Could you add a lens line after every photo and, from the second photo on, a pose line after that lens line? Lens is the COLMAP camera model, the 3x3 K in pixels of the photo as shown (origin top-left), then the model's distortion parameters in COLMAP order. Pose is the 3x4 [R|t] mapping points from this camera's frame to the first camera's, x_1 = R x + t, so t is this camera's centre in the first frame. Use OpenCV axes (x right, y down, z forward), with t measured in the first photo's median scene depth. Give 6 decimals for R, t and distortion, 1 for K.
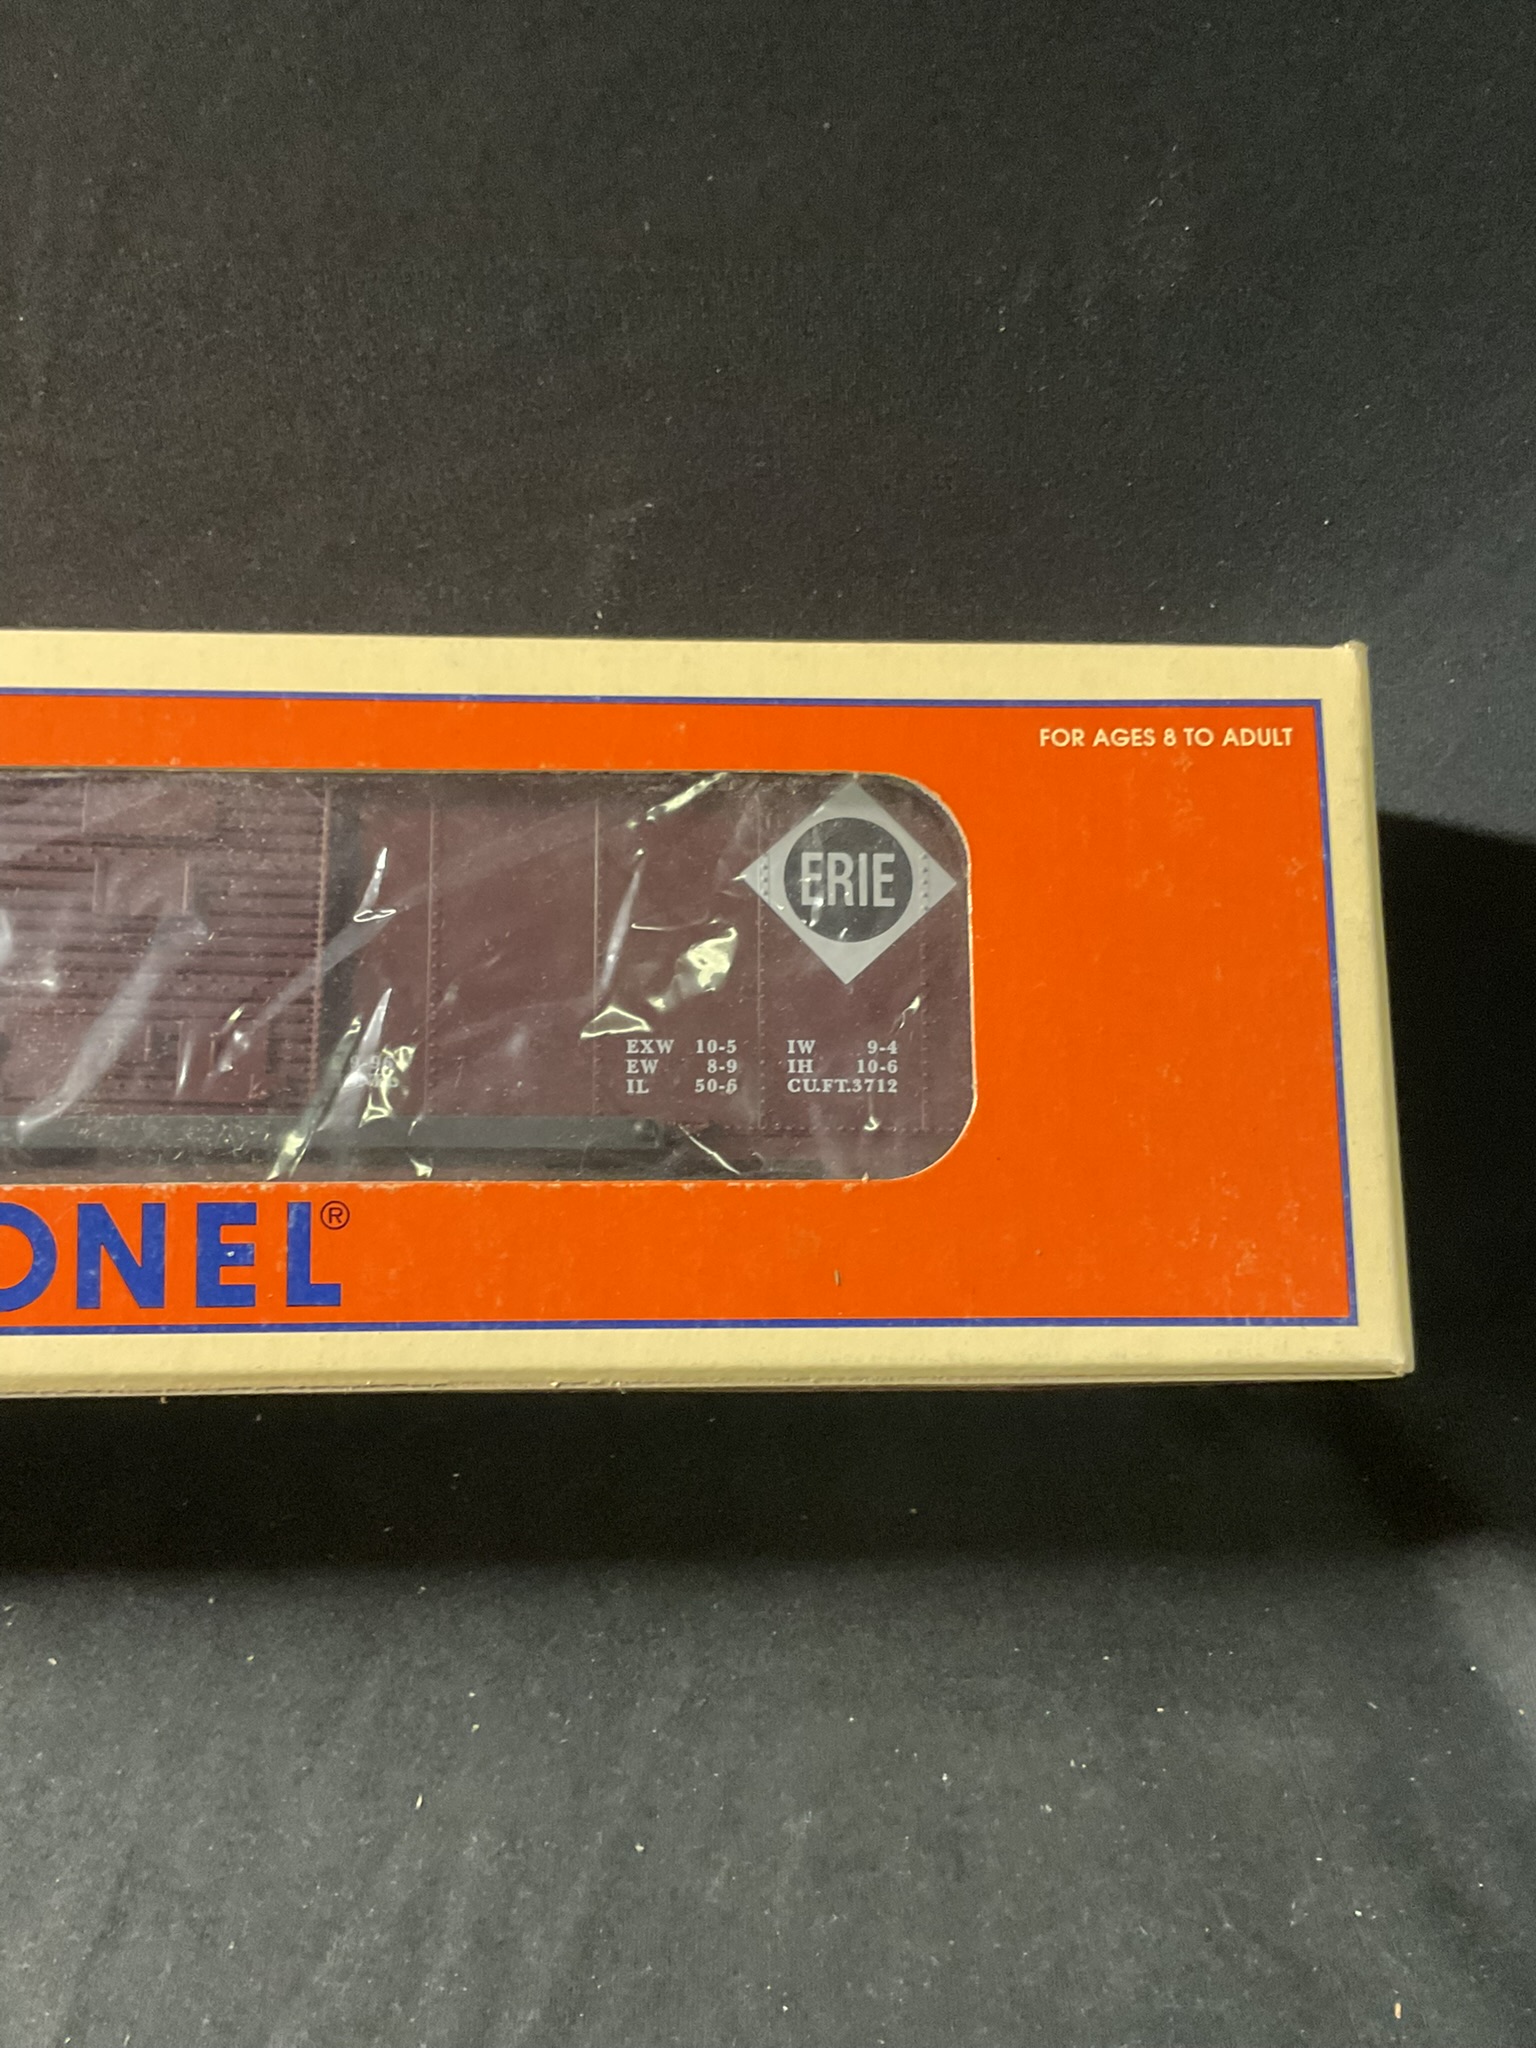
lens RADIAL K [[2106.6, 0, 845.9], [0, 2106.6, 956.0], [0, 0, 1]] dist [0.052177, 0.000000]
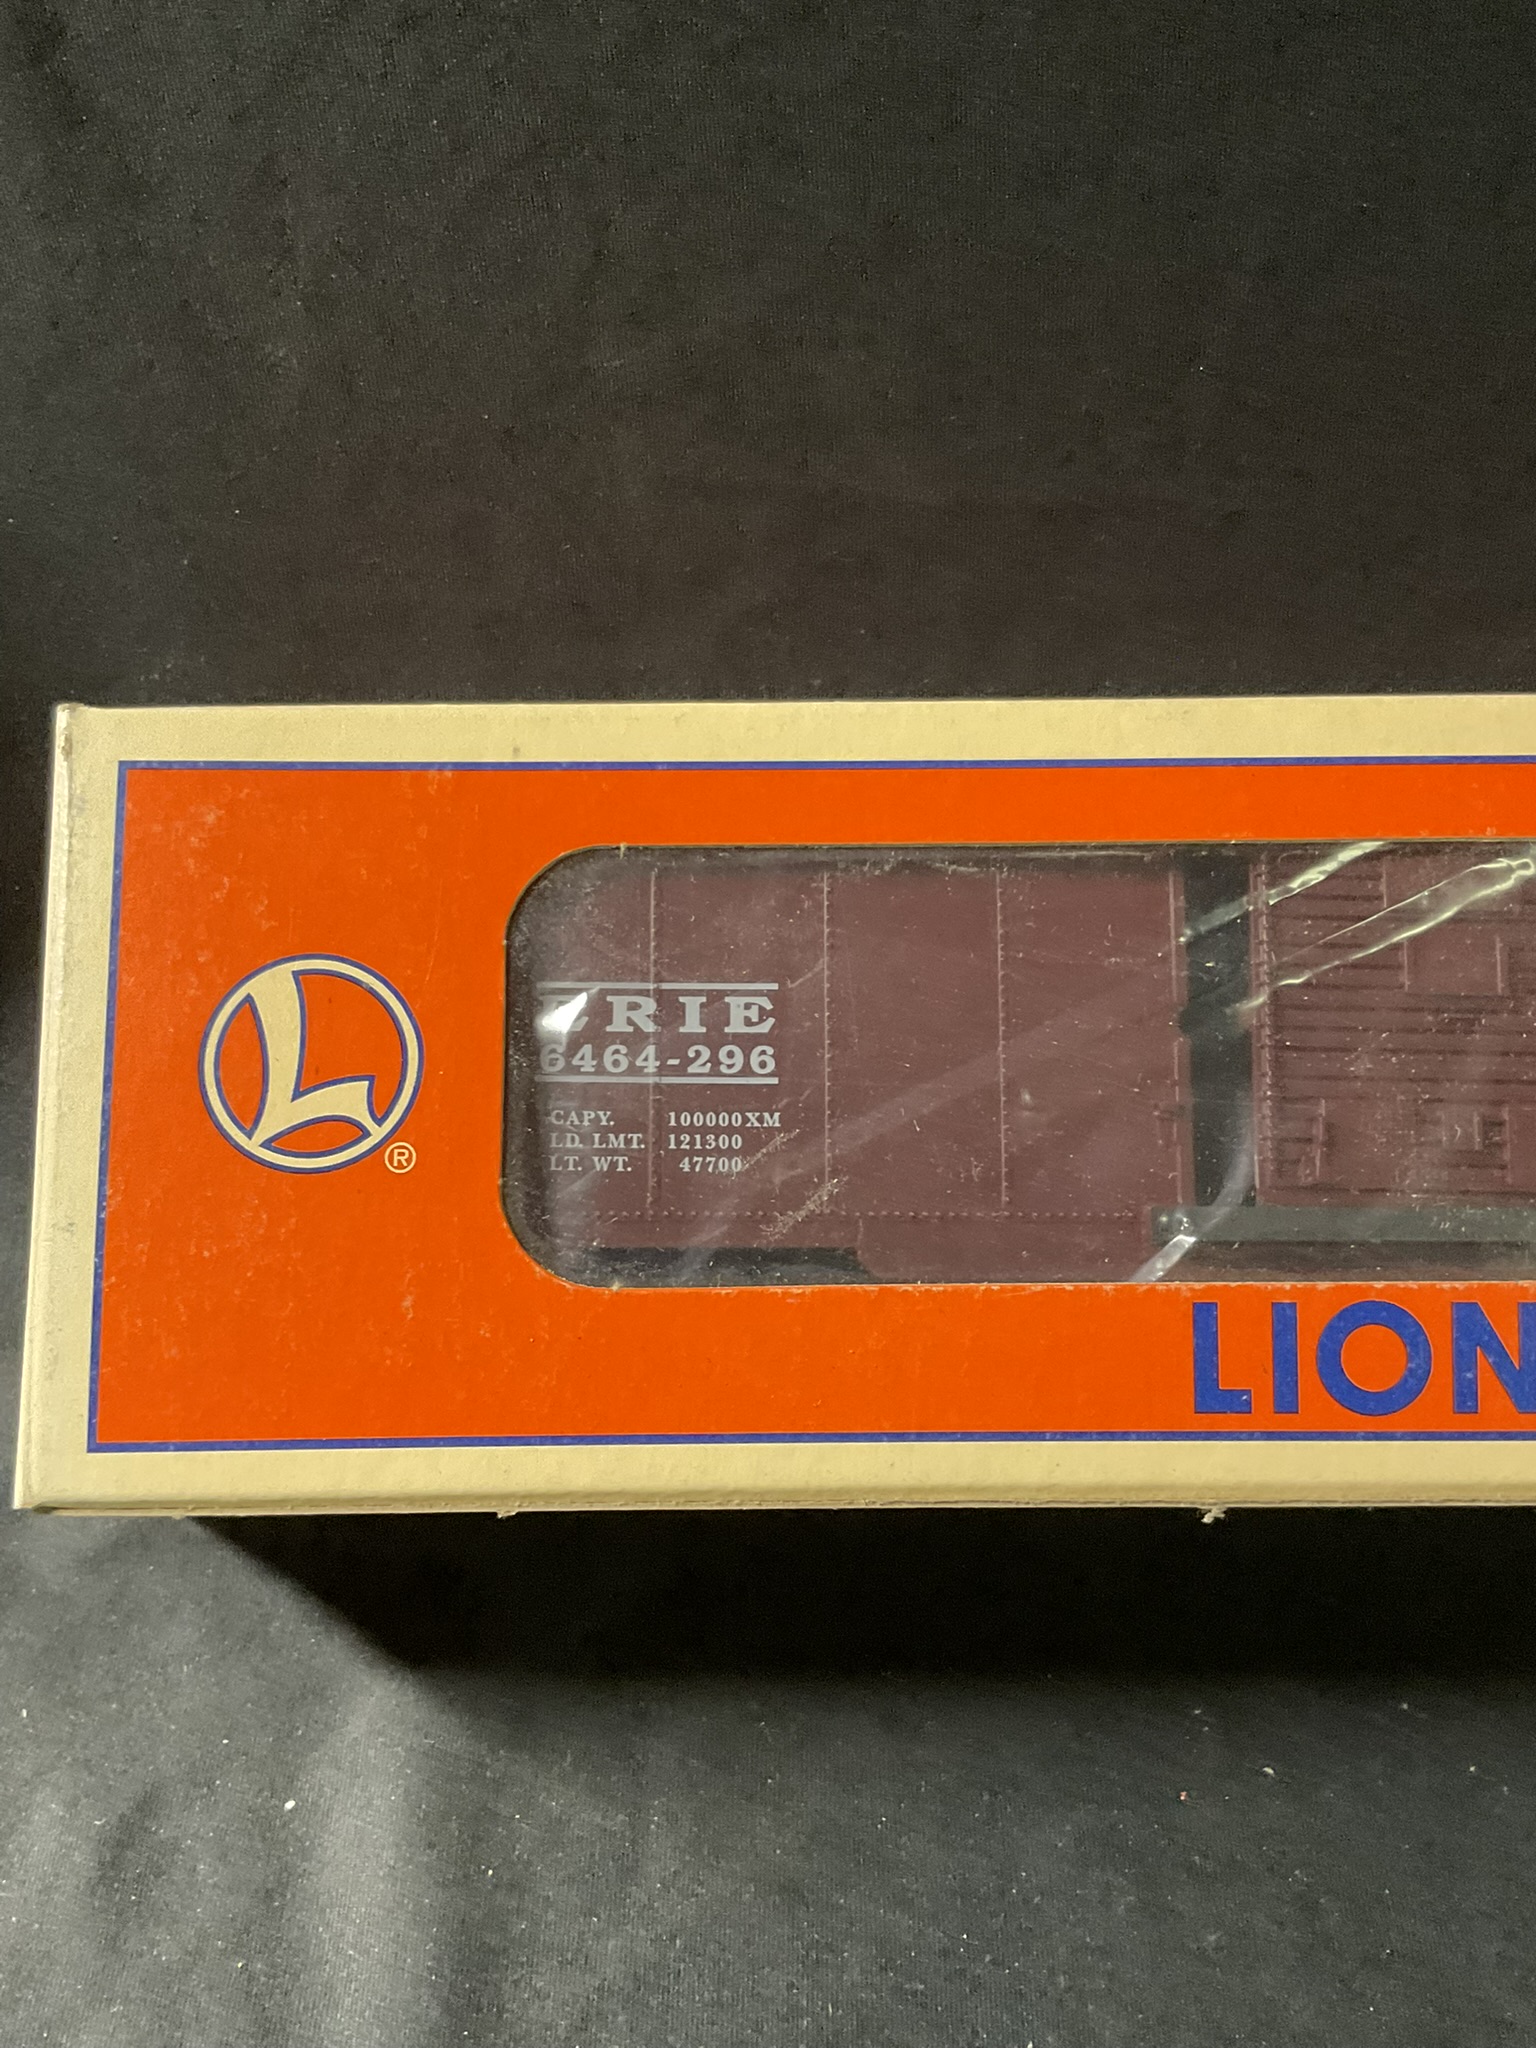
lens RADIAL K [[2273.5, 0, 770.0], [0, 2273.5, 1018.3], [0, 0, 1]] dist [0.049783, 0.000000]
pose [[0.996957, -0.009369, -0.077394, -0.561125], [0.008630, 0.999914, -0.009884, -0.001812], [0.077480, 0.009186, 0.996952, -0.036174]]
